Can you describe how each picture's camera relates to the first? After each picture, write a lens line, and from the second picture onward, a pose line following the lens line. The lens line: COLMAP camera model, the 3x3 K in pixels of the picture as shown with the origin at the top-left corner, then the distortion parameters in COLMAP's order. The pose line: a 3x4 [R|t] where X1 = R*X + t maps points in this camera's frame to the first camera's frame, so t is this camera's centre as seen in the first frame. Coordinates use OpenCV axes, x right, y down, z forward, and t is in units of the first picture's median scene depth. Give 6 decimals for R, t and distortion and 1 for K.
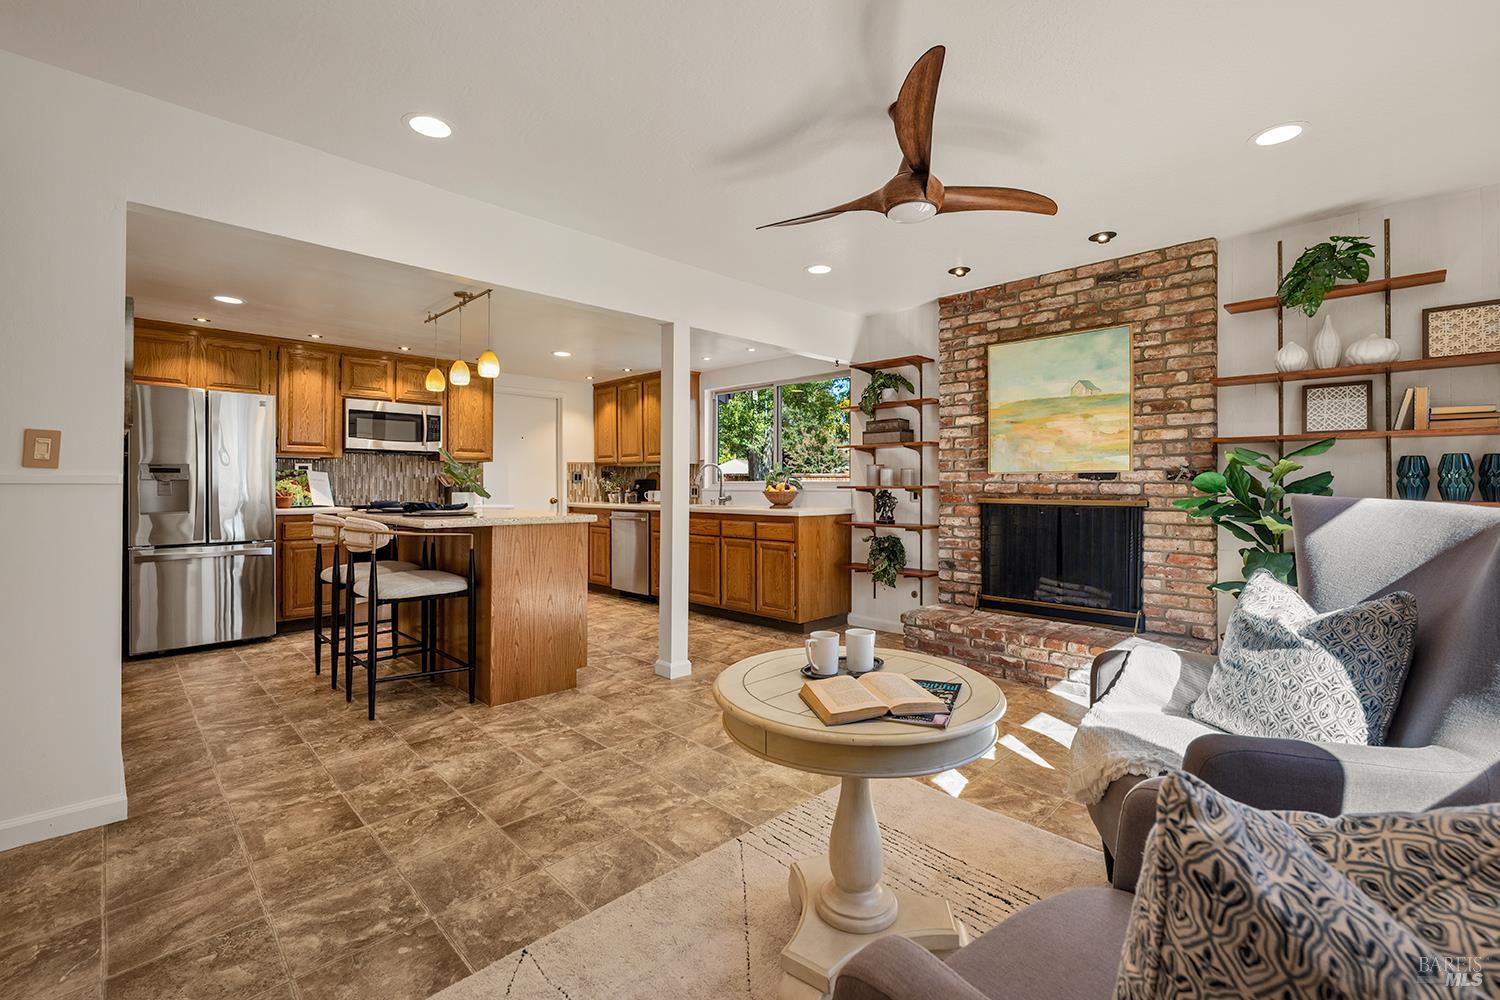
lens RADIAL K [[644.5, 0, 750.1], [0, 644.5, 480.3], [0, 0, 1]] dist [-0.005190, -0.000587]
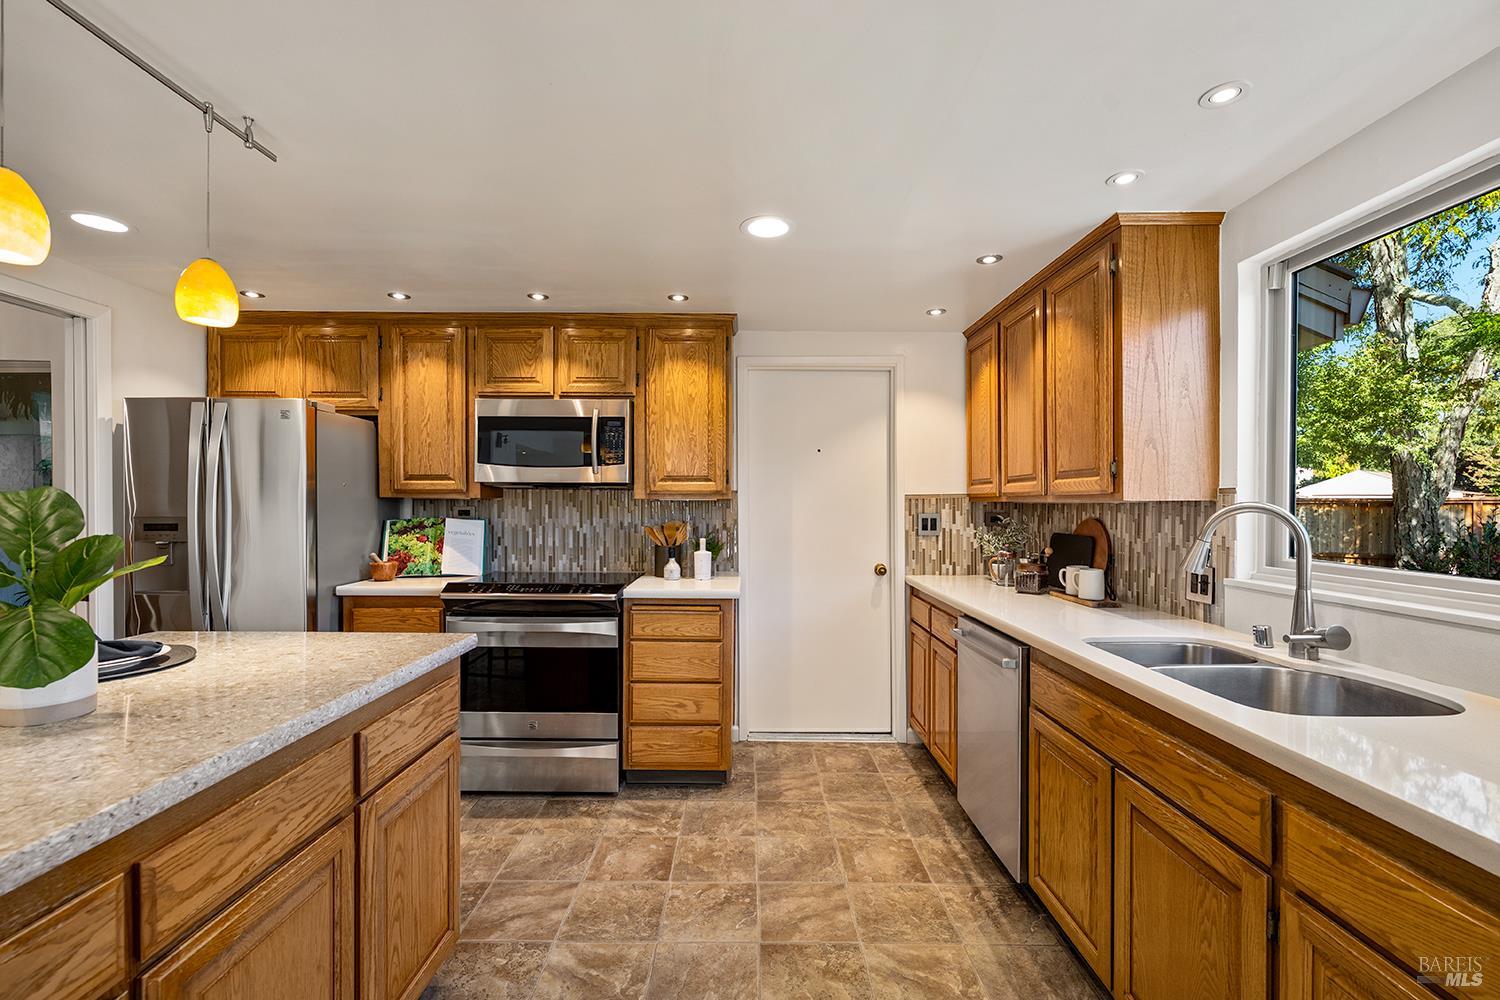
lens RADIAL K [[644.5, 0, 755.0], [0, 644.5, 502.5], [0, 0, 1]] dist [-0.005190, -0.000587]
pose [[0.712395, 0.000682, -0.701779, -0.009618], [0.002383, 0.999991, 0.003391, -0.014038], [0.701775, -0.004088, 0.712387, 0.326217]]
